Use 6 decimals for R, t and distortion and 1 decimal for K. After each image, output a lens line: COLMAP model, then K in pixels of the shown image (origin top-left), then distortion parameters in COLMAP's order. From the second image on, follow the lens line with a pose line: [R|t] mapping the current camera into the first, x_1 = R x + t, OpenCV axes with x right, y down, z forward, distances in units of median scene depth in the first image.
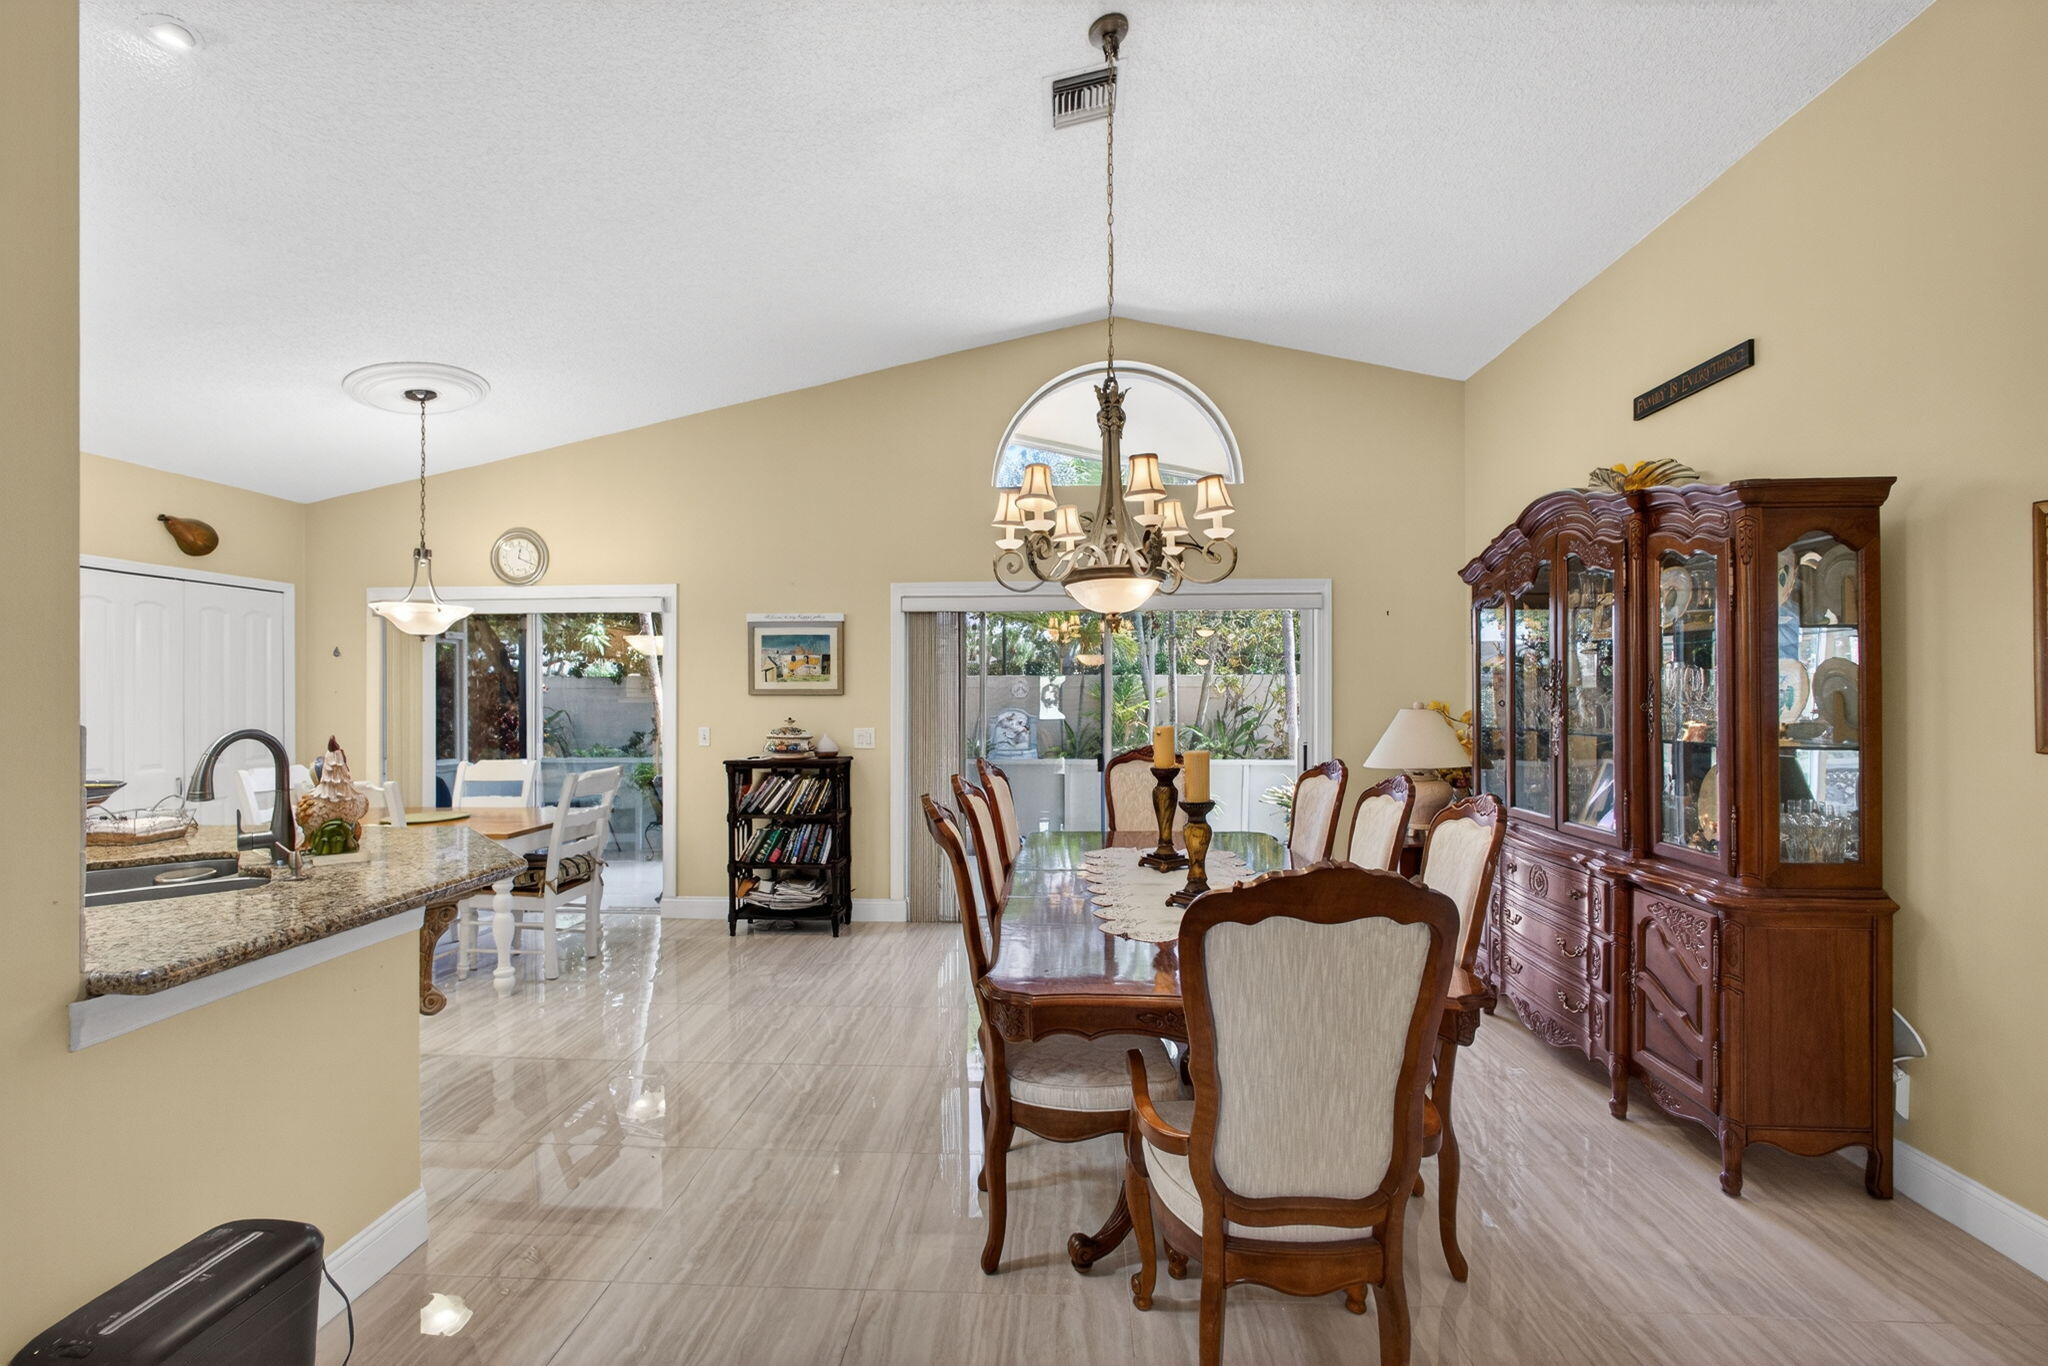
lens RADIAL K [[870.1, 0, 1025.6], [0, 870.1, 680.0], [0, 0, 1]] dist [-0.003818, 0.000541]
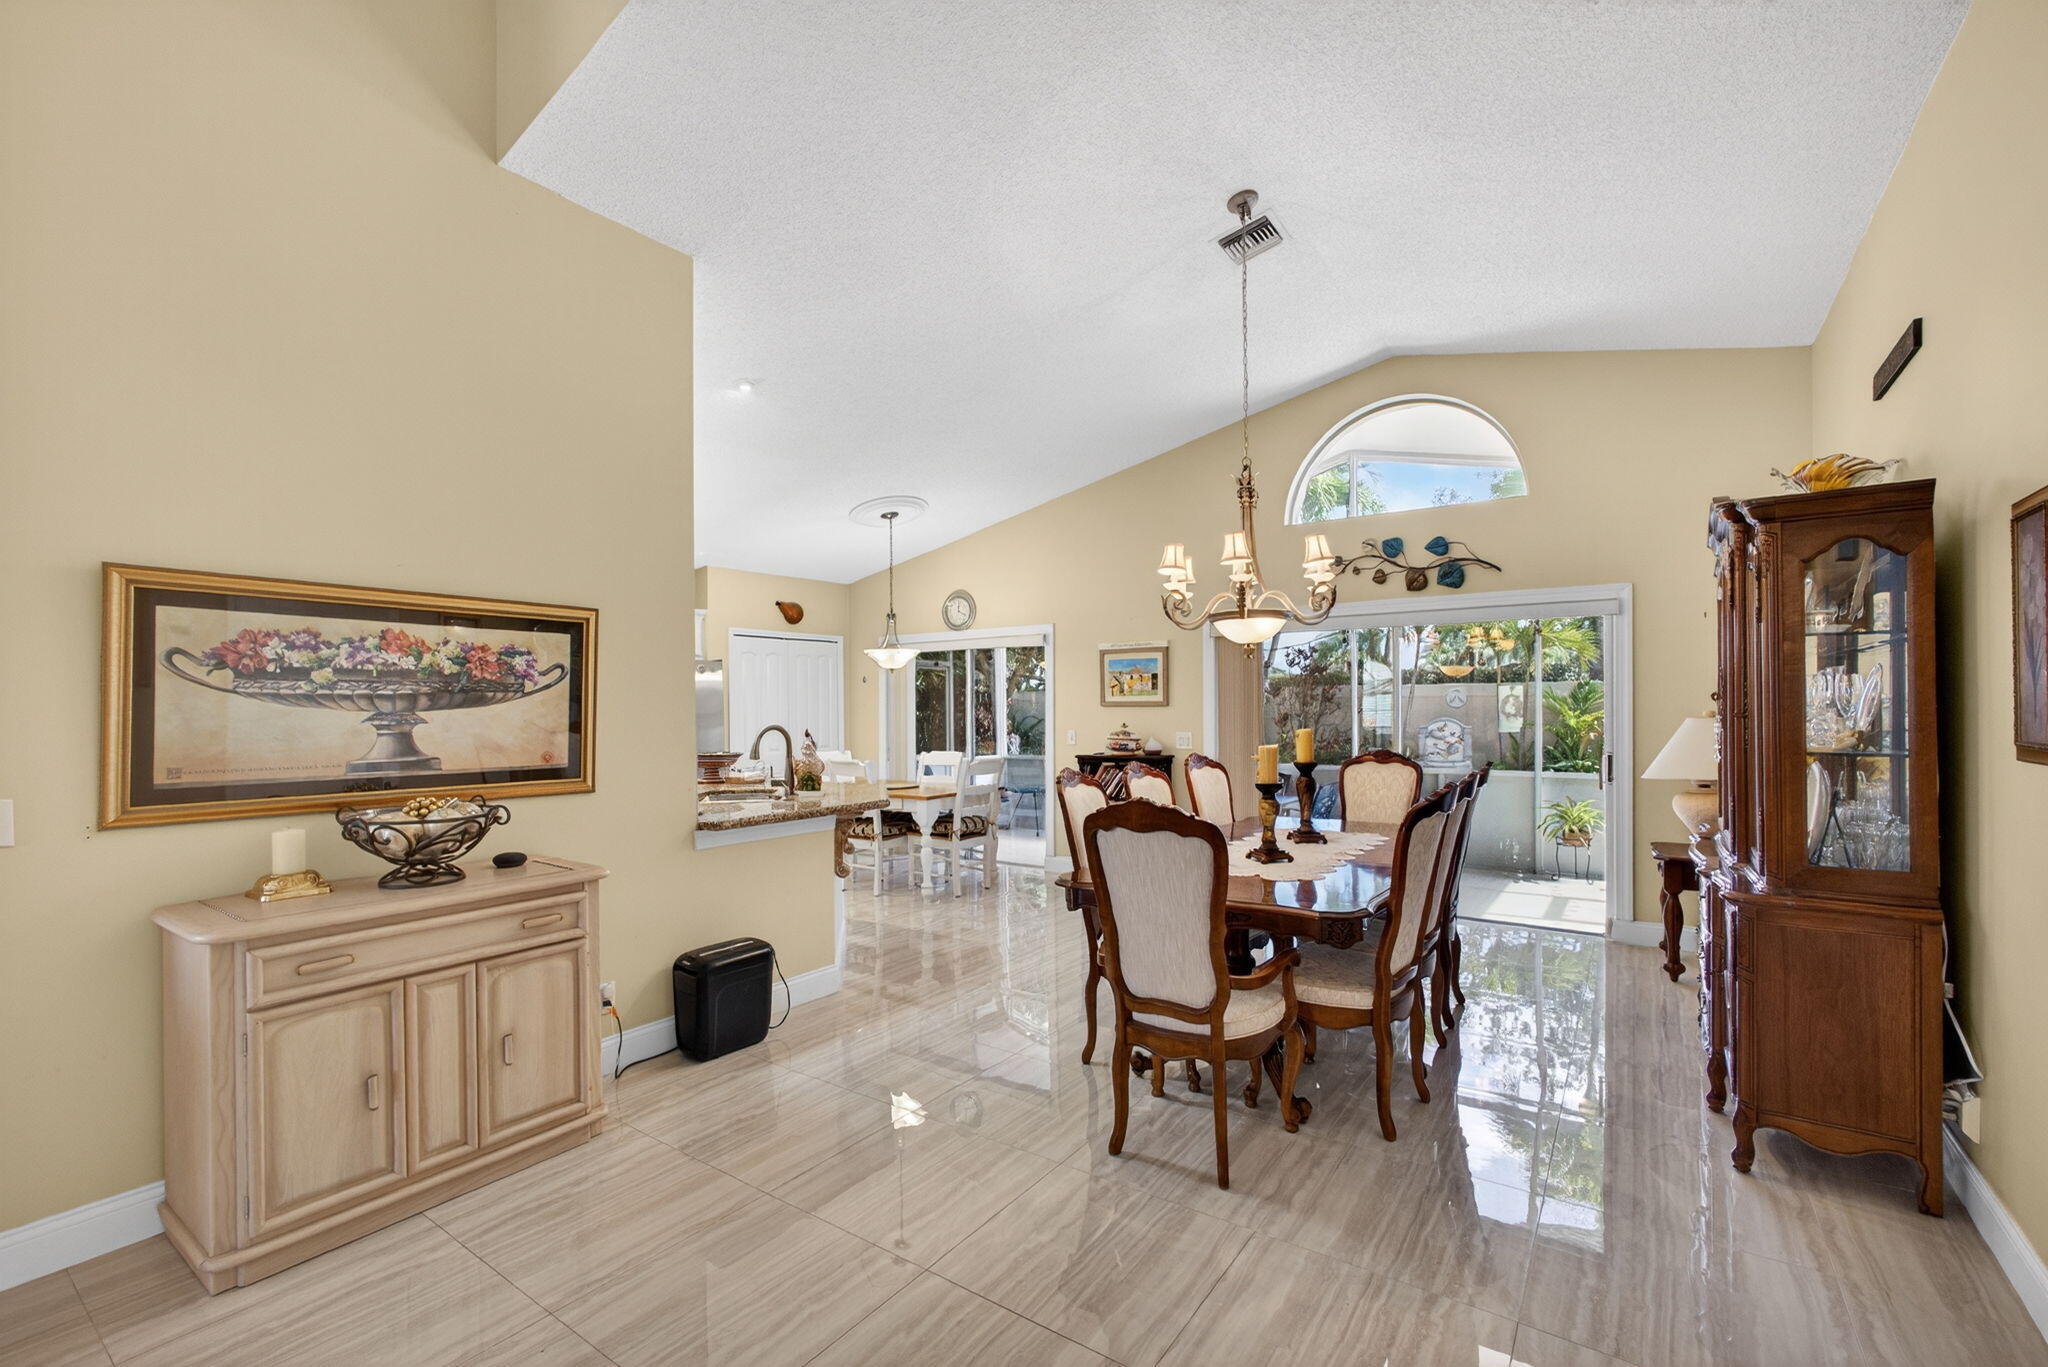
lens RADIAL K [[879.6, 0, 1019.9], [0, 879.6, 680.8], [0, 0, 1]] dist [-0.003652, 0.005266]
pose [[0.842760, -0.020491, -0.537900, 0.306128], [0.014845, 0.999780, -0.014828, -0.002778], [0.538085, 0.004511, 0.842878, -0.182723]]
